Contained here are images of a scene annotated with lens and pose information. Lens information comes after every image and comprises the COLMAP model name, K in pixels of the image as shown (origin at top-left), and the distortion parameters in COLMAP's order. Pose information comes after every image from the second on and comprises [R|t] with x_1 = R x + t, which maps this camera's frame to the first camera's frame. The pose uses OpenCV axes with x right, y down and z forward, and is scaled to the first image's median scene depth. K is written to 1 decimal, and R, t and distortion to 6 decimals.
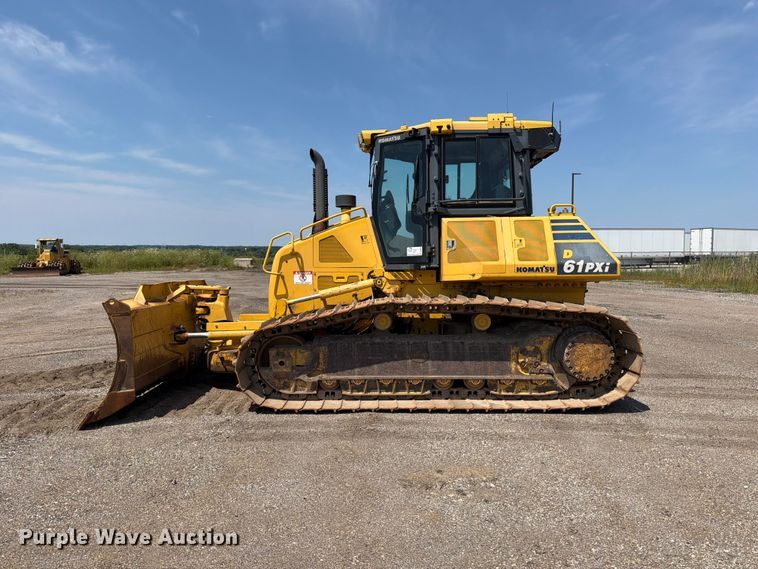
lens RADIAL K [[531.4, 0, 378.5], [0, 531.4, 286.4], [0, 0, 1]] dist [0.107985, -0.165911]
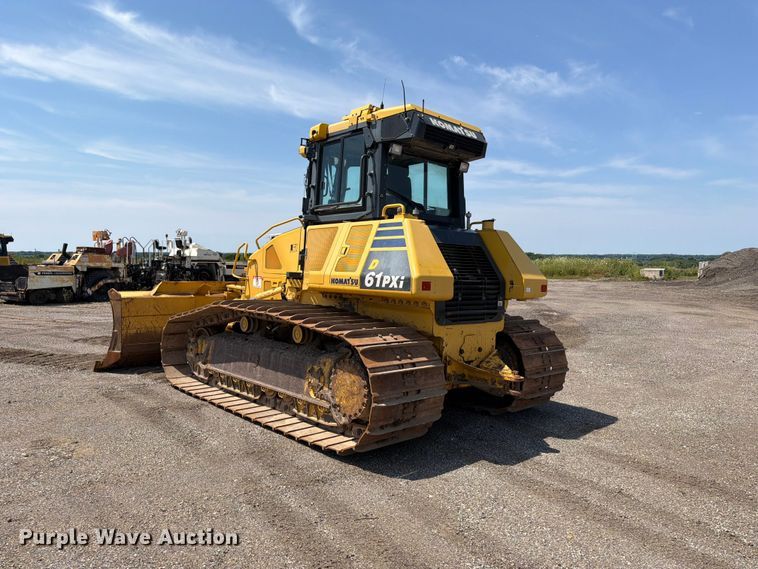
lens RADIAL K [[534.1, 0, 379.0], [0, 534.1, 284.5], [0, 0, 1]] dist [0.038213, -0.042330]
pose [[0.681731, 0.041569, -0.730421, 0.912472], [-0.056159, 0.998412, 0.004405, -0.031548], [0.729444, 0.038017, 0.682983, 0.422183]]
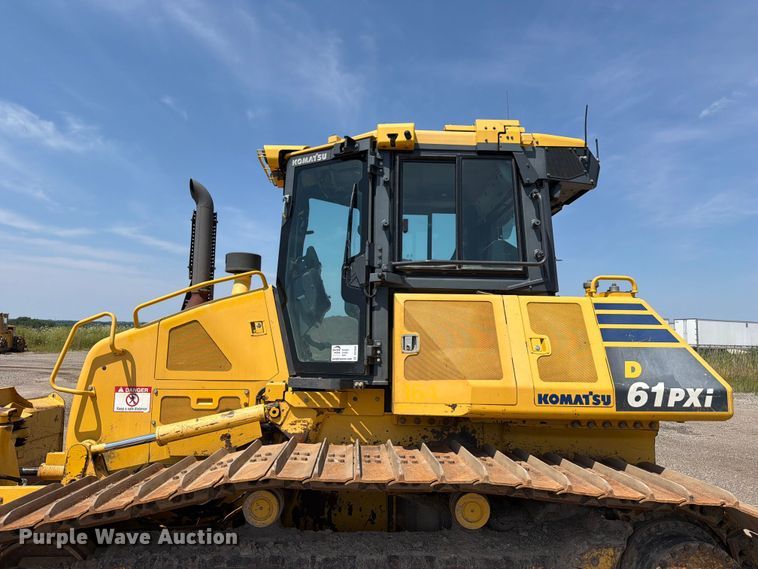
lens RADIAL K [[534.2, 0, 381.5], [0, 534.2, 282.9], [0, 0, 1]] dist [0.071281, -0.108517]
pose [[0.998572, 0.028210, 0.045356, 0.080049], [-0.020675, 0.987100, -0.158766, -0.052077], [-0.049250, 0.157602, 0.986274, 0.460337]]
